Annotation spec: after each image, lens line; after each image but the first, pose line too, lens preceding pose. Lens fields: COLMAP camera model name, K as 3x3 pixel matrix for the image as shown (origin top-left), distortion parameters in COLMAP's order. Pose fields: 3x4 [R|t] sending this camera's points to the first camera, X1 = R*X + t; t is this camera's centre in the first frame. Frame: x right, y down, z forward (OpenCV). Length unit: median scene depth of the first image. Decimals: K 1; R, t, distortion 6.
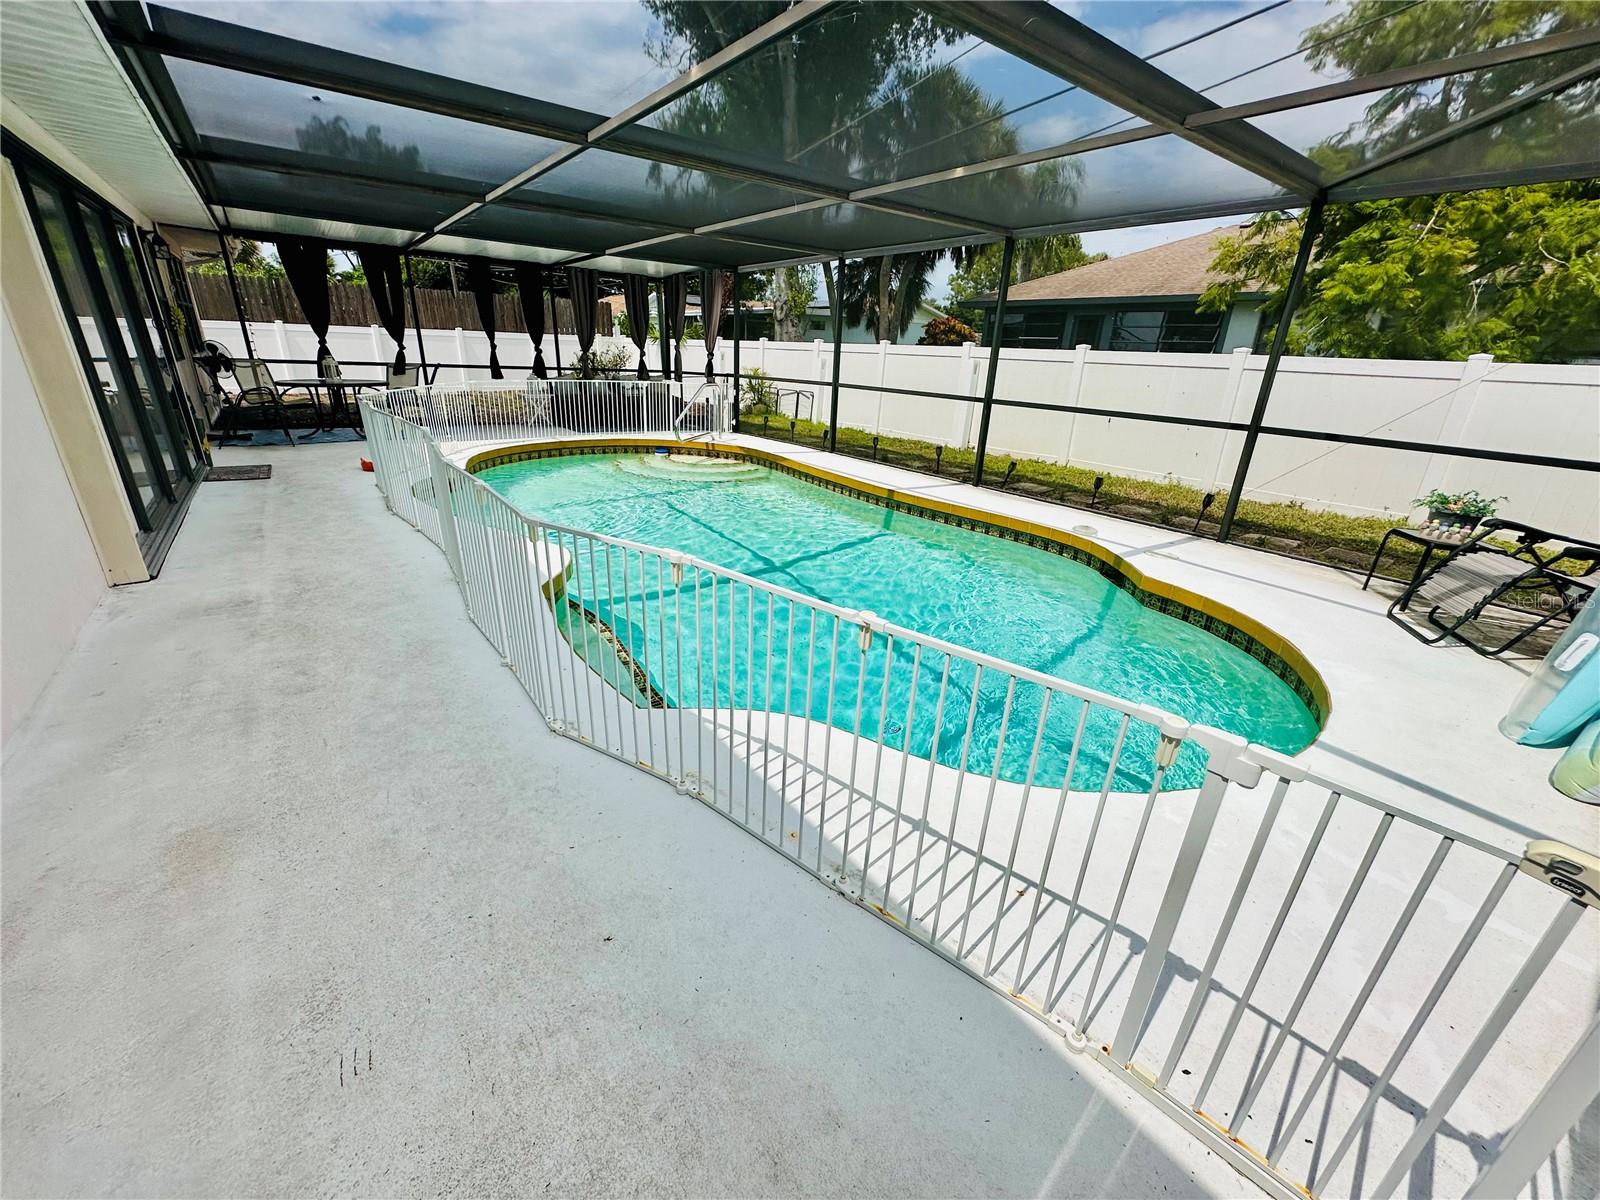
lens RADIAL K [[636.3, 0, 800.0], [0, 636.3, 600.0], [0, 0, 1]] dist [-0.014506, 0.000489]
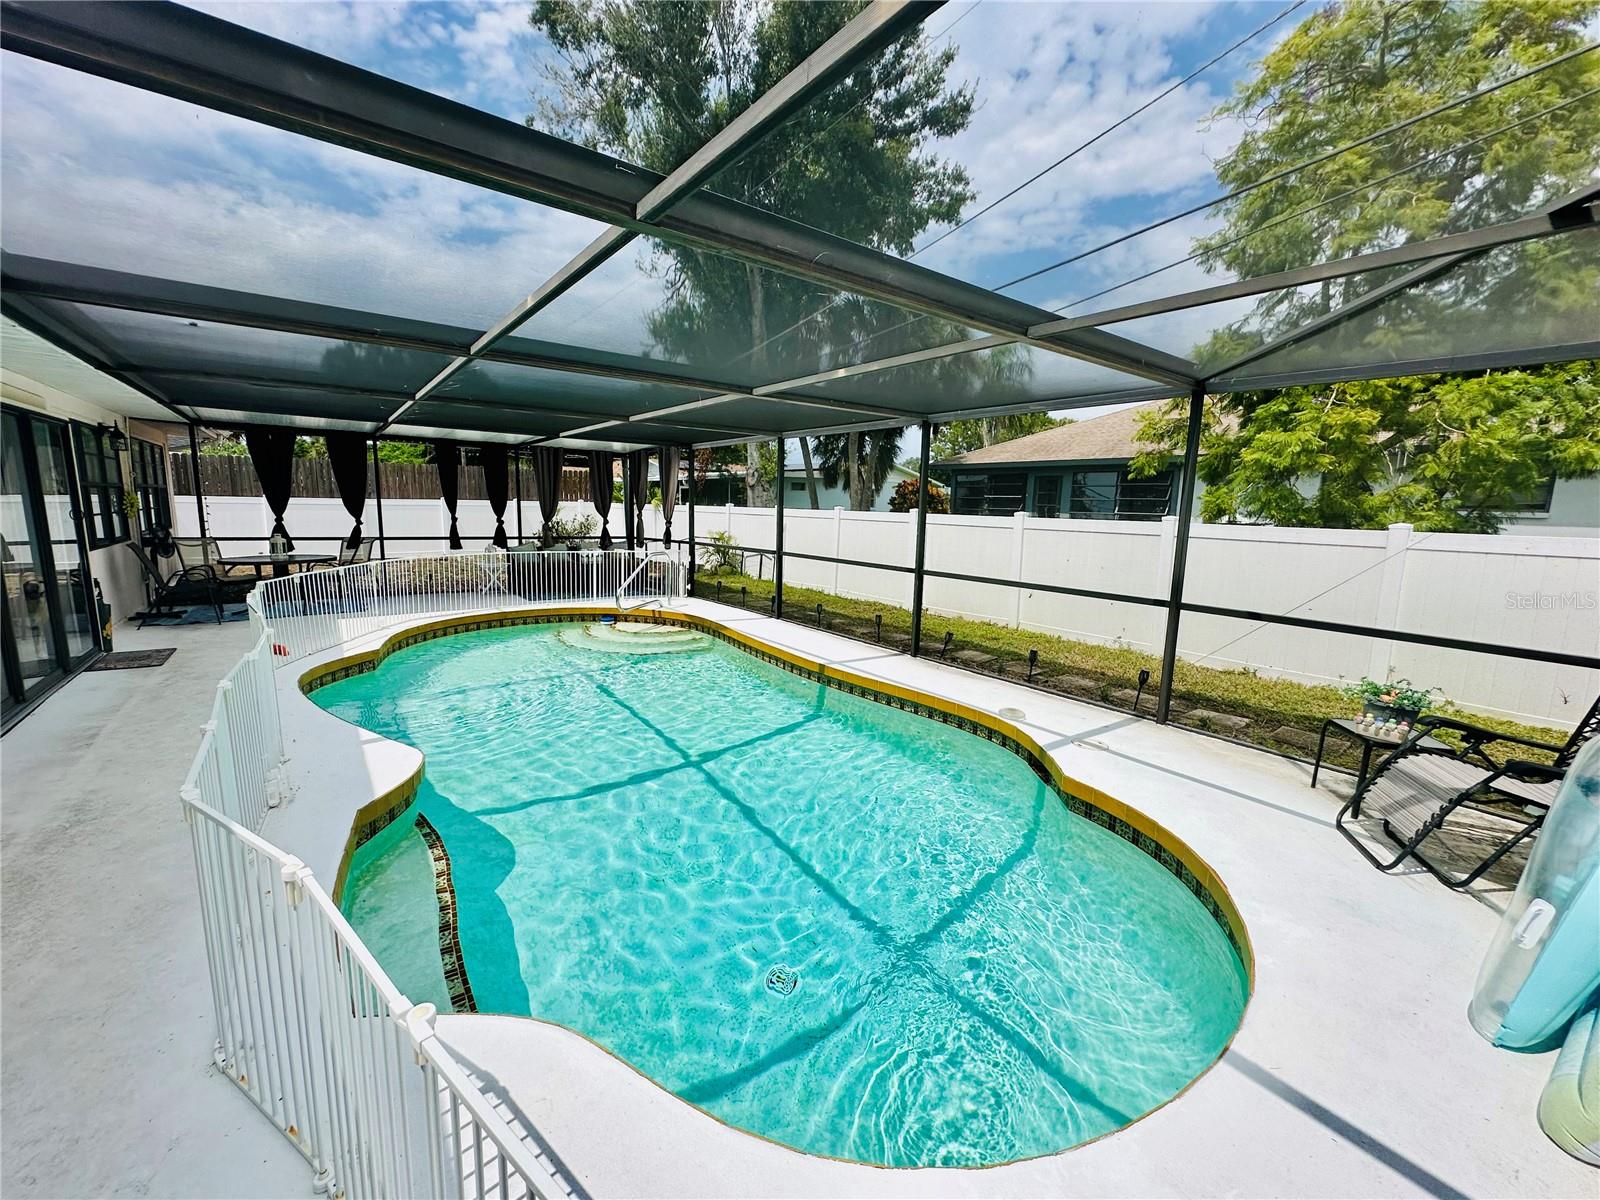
lens RADIAL K [[639.0, 0, 799.2], [0, 639.0, 594.5], [0, 0, 1]] dist [-0.017781, 0.000117]
pose [[0.999846, -0.017539, 0.000837, 0.097887], [0.017254, 0.972467, -0.232403, -0.046821], [0.003262, 0.232381, 0.972619, 0.041511]]
